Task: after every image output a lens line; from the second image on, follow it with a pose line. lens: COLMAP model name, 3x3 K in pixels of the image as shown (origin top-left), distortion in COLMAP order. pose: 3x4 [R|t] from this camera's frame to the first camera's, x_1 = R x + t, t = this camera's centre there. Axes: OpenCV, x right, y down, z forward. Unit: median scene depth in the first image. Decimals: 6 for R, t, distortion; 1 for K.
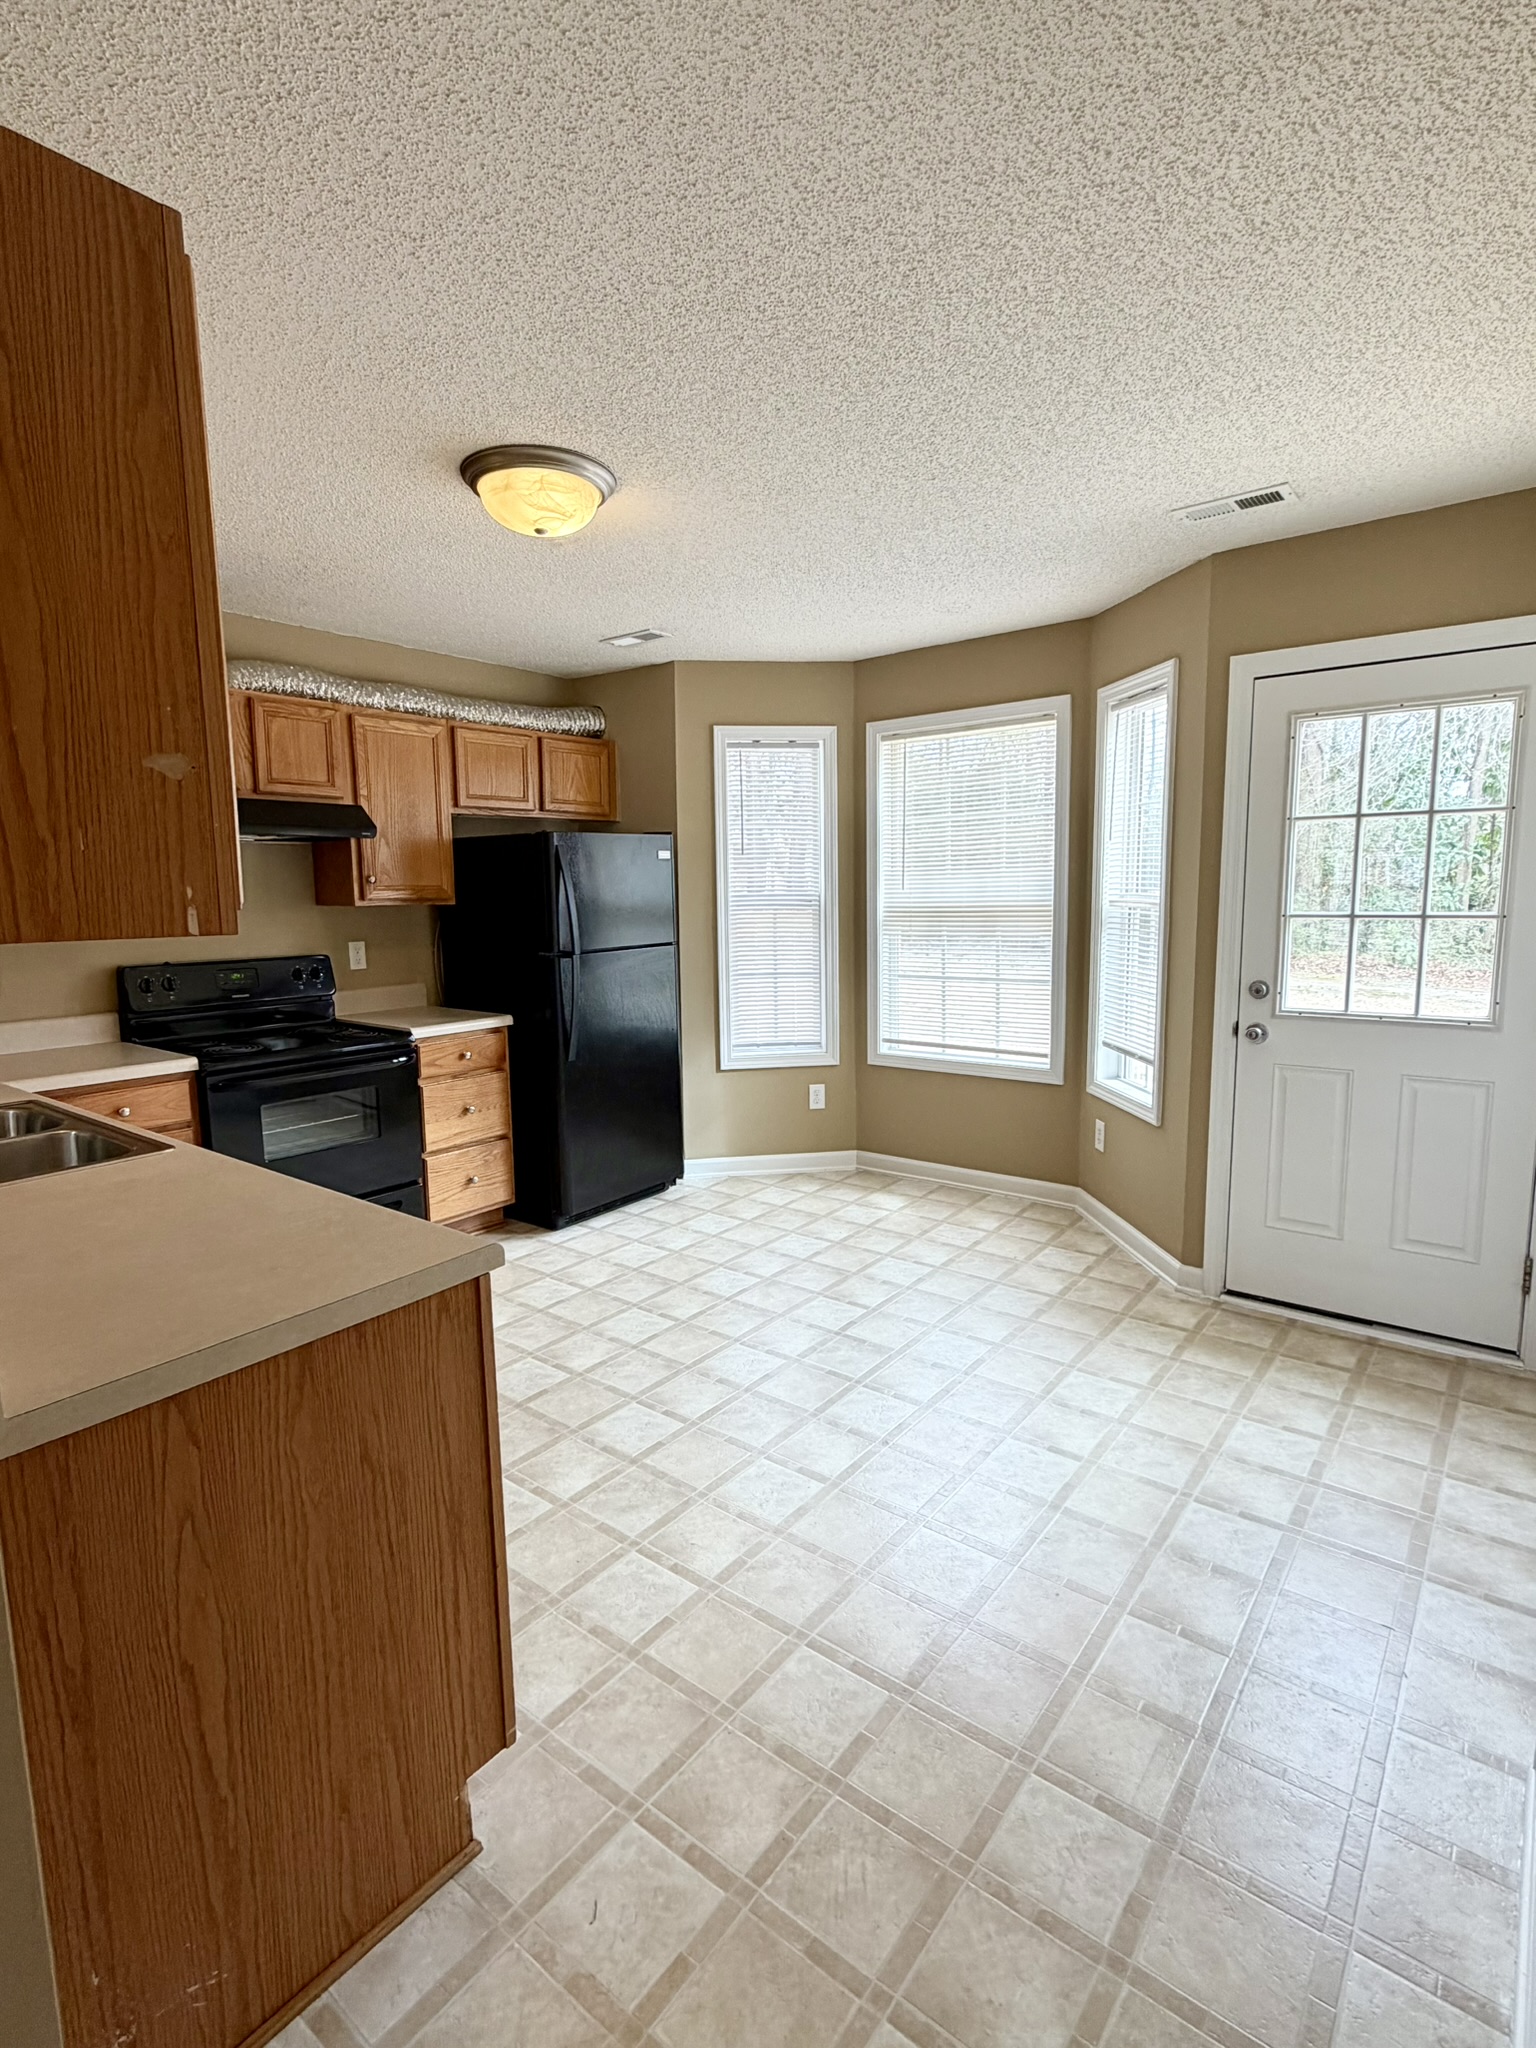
lens RADIAL K [[1010.1, 0, 764.3], [0, 1010.1, 1015.3], [0, 0, 1]] dist [-0.001795, -0.000124]
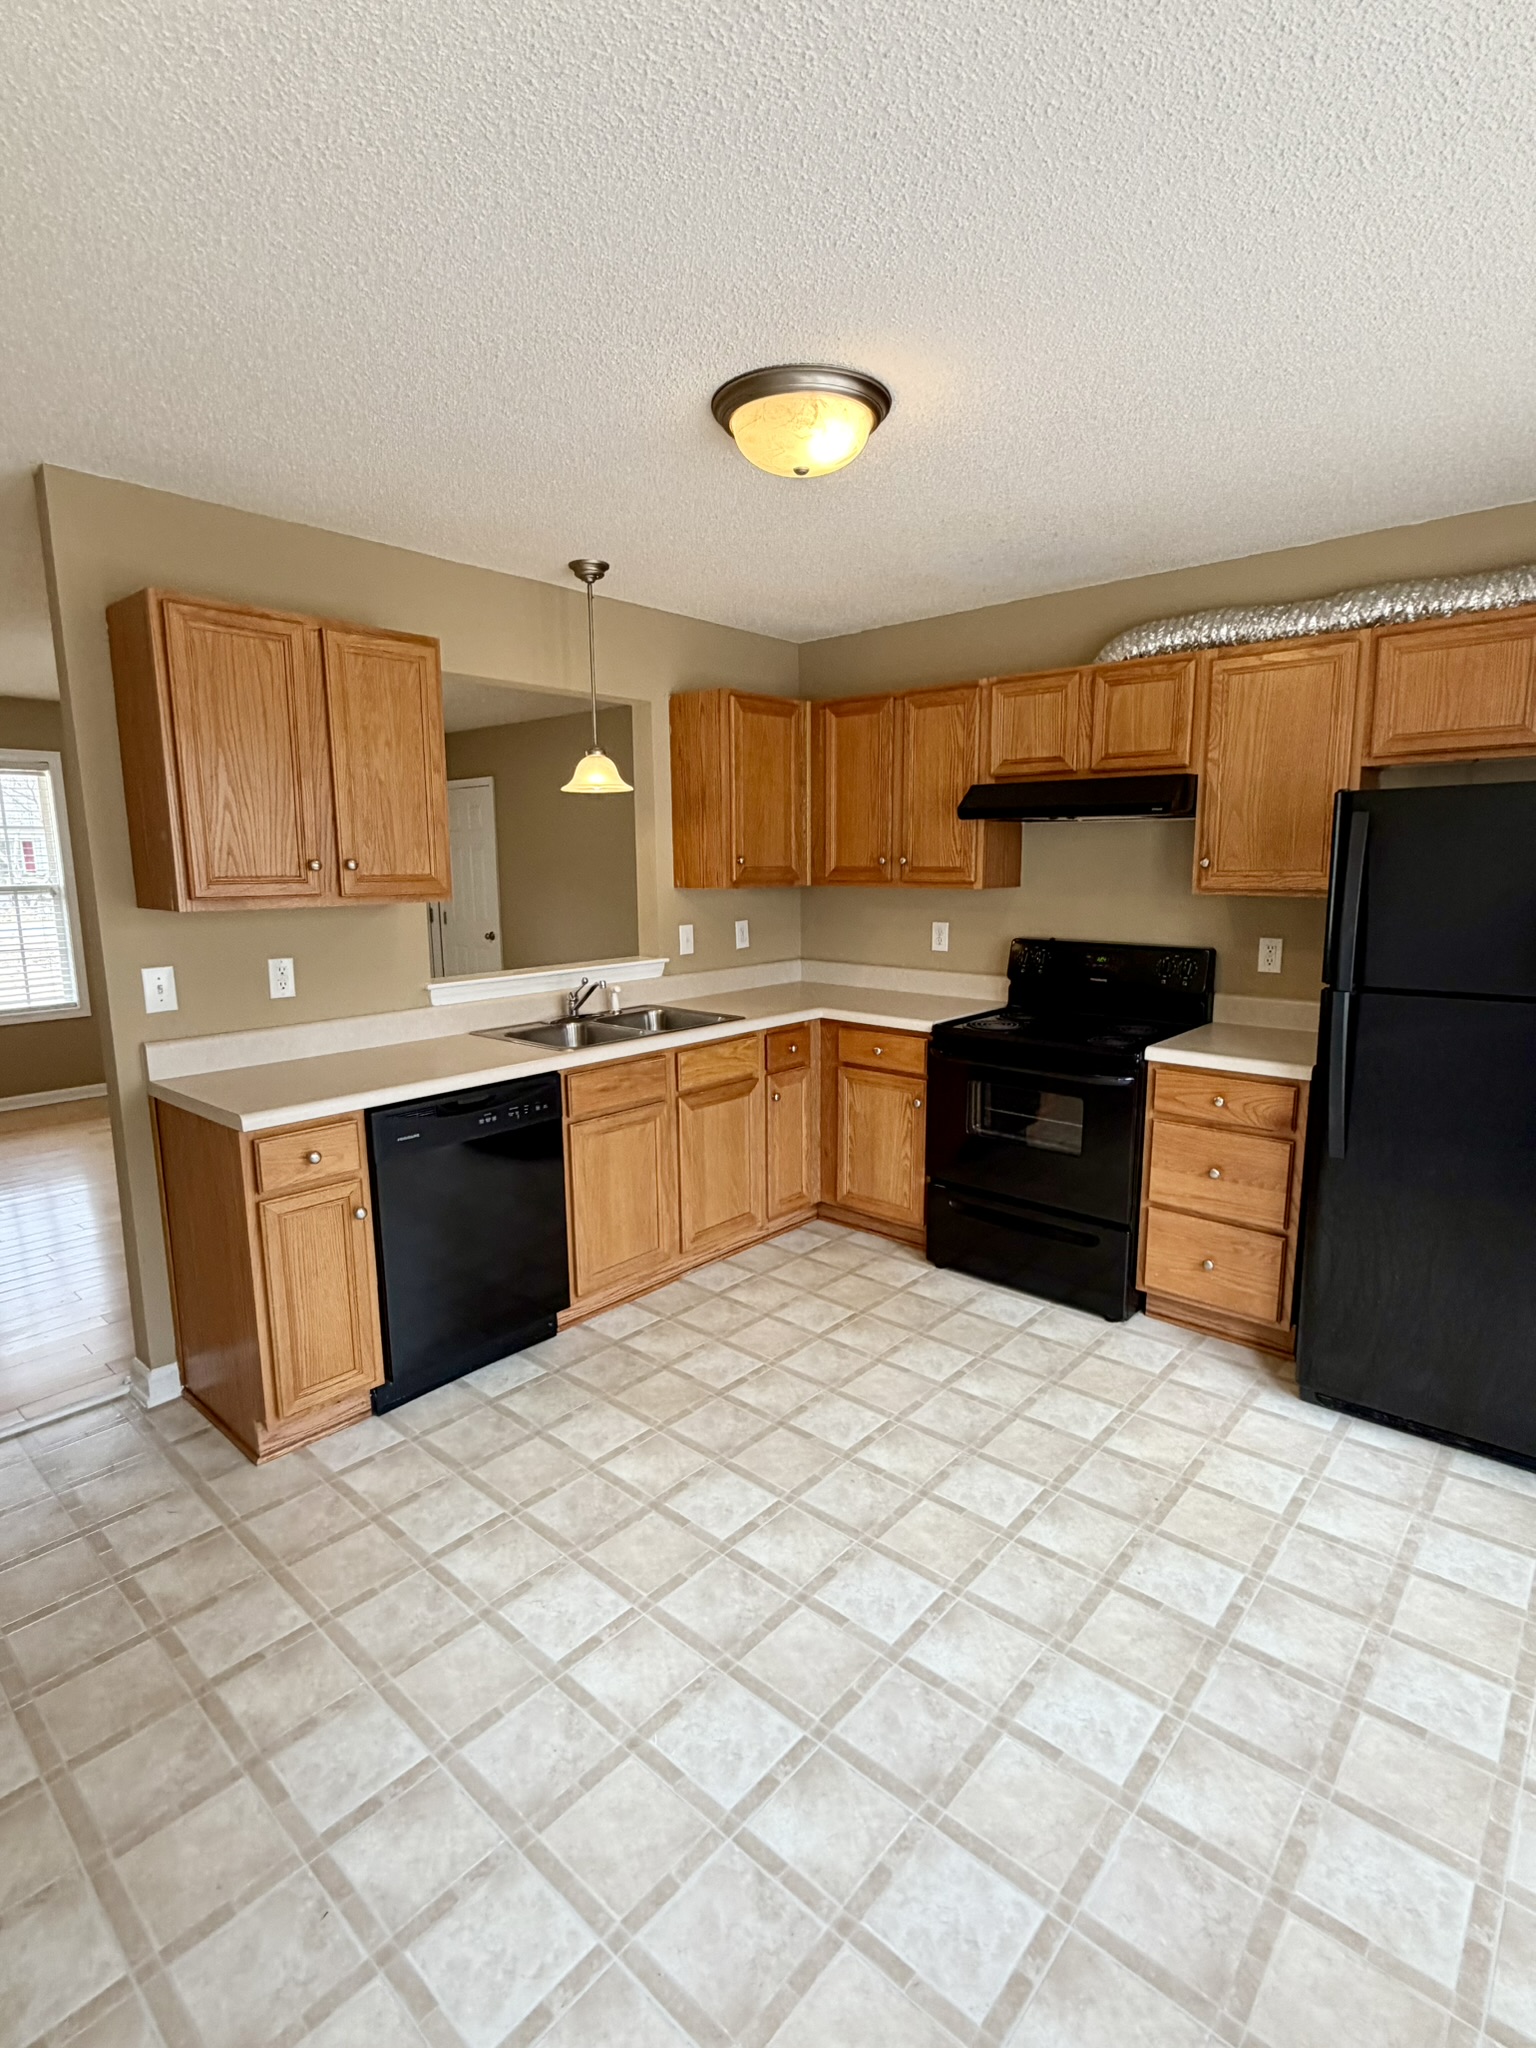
lens RADIAL K [[1010.1, 0, 767.2], [0, 1010.1, 1018.8], [0, 0, 1]] dist [-0.001795, -0.000124]
pose [[-0.064035, 0.175547, -0.982386, 0.488342], [-0.121262, 0.975743, 0.182264, -0.125990], [0.990553, 0.130797, -0.041194, 0.750095]]
